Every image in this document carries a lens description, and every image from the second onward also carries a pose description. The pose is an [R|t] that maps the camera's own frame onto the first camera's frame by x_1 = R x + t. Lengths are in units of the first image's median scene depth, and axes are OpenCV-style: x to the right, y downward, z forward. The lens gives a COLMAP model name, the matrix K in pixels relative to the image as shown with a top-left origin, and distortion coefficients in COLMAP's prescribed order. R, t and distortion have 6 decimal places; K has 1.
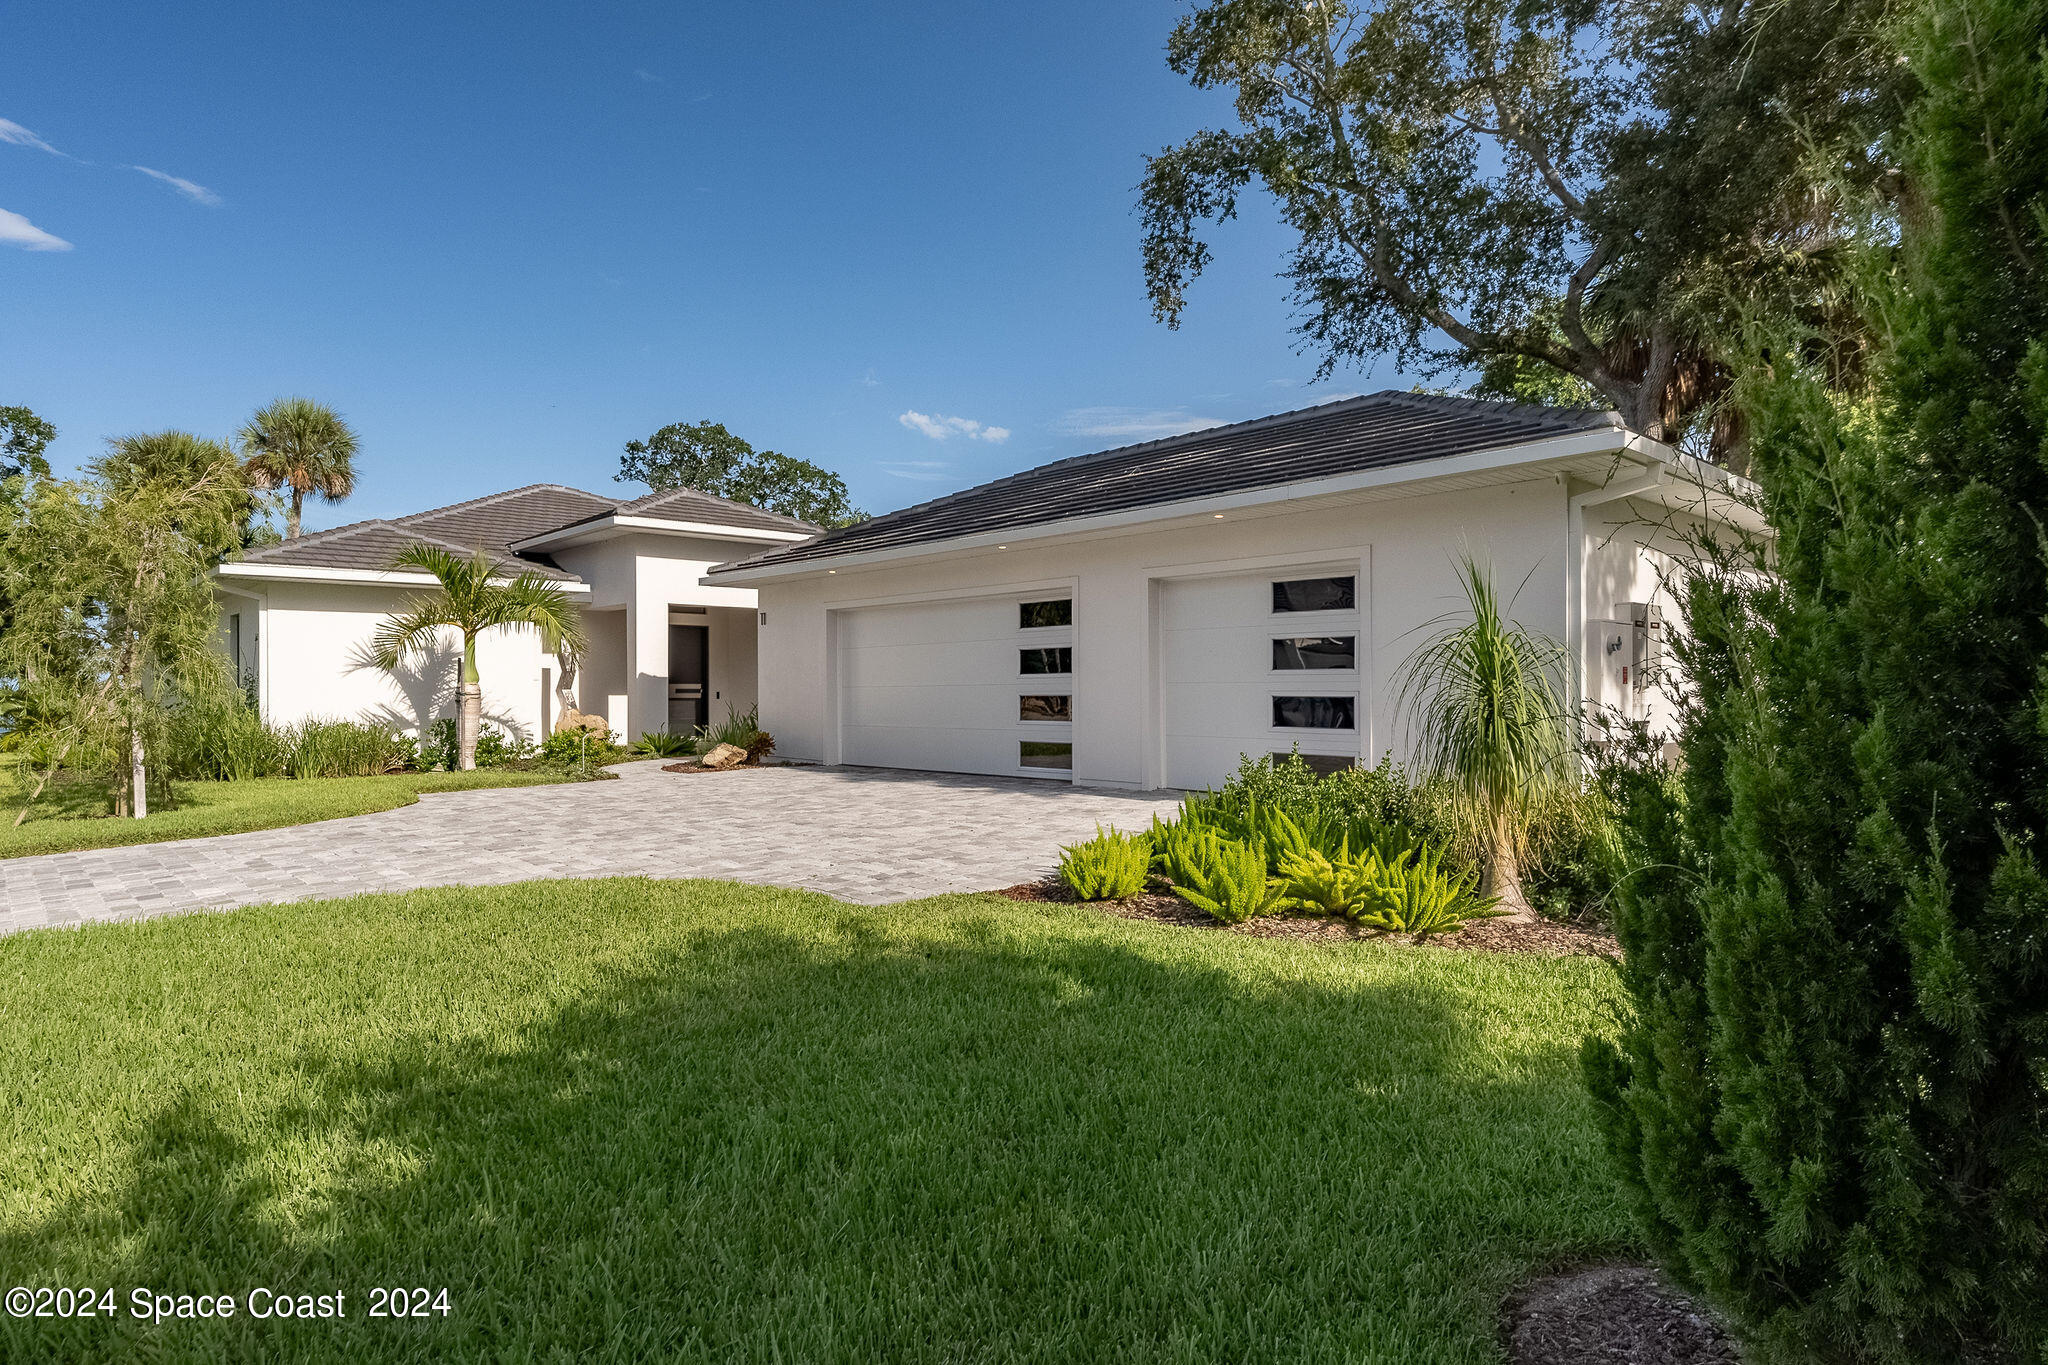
lens RADIAL K [[1079.6, 0, 1026.7], [0, 1079.6, 678.7], [0, 0, 1]] dist [-0.004941, -0.000231]
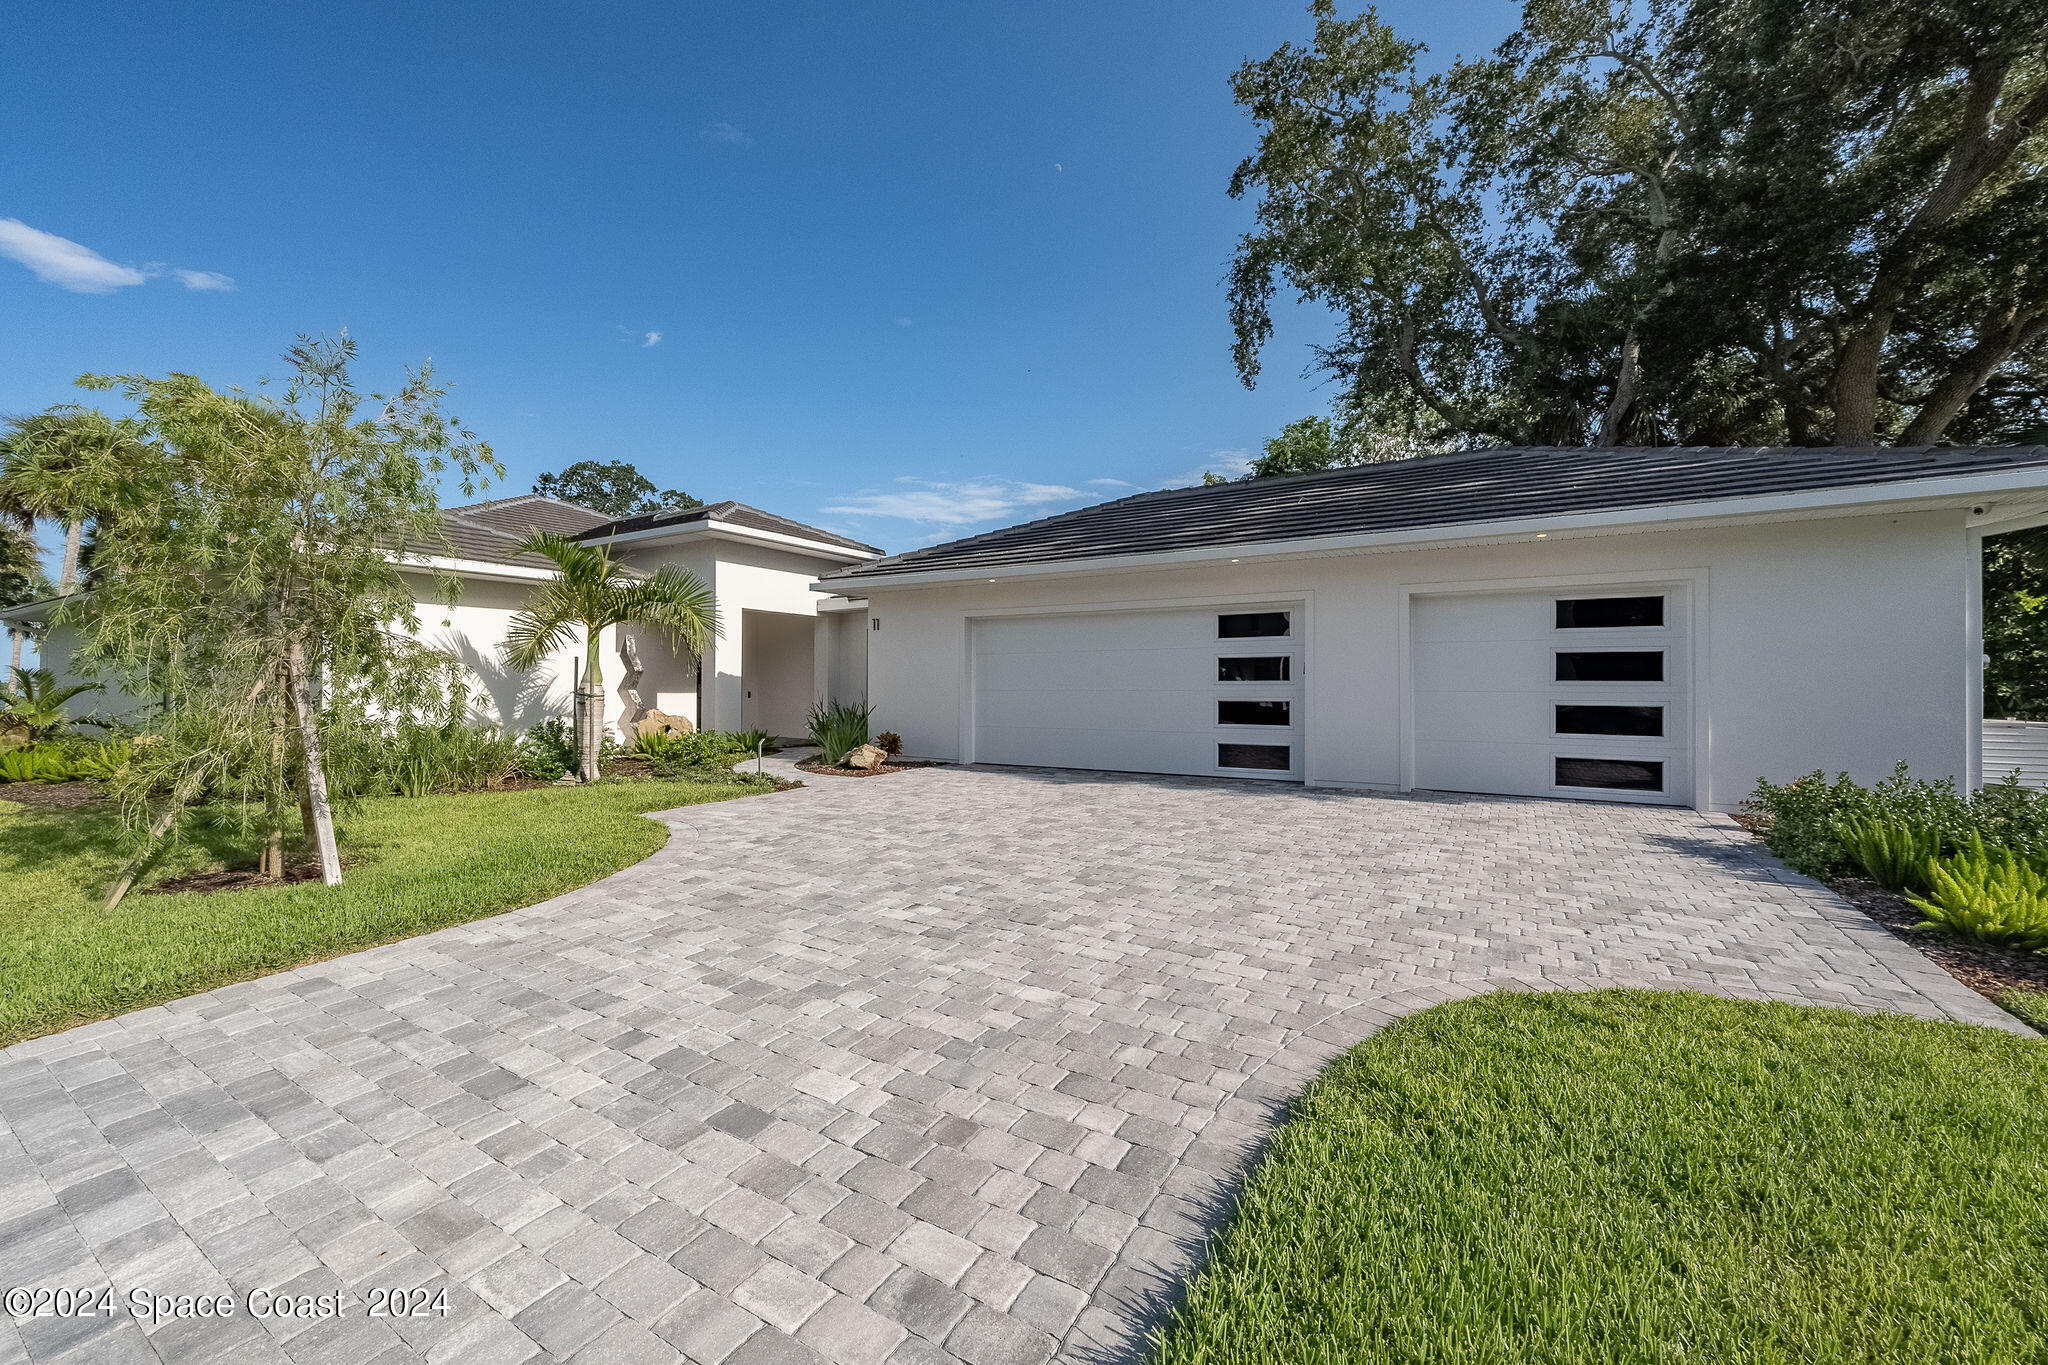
lens RADIAL K [[810.9, 0, 1019.8], [0, 810.9, 689.3], [0, 0, 1]] dist [-0.004517, -0.000337]
pose [[0.973485, 0.013720, 0.228340, -0.289727], [-0.014385, 0.999896, 0.001247, 0.004215], [-0.228299, -0.004498, 0.973581, 0.200153]]
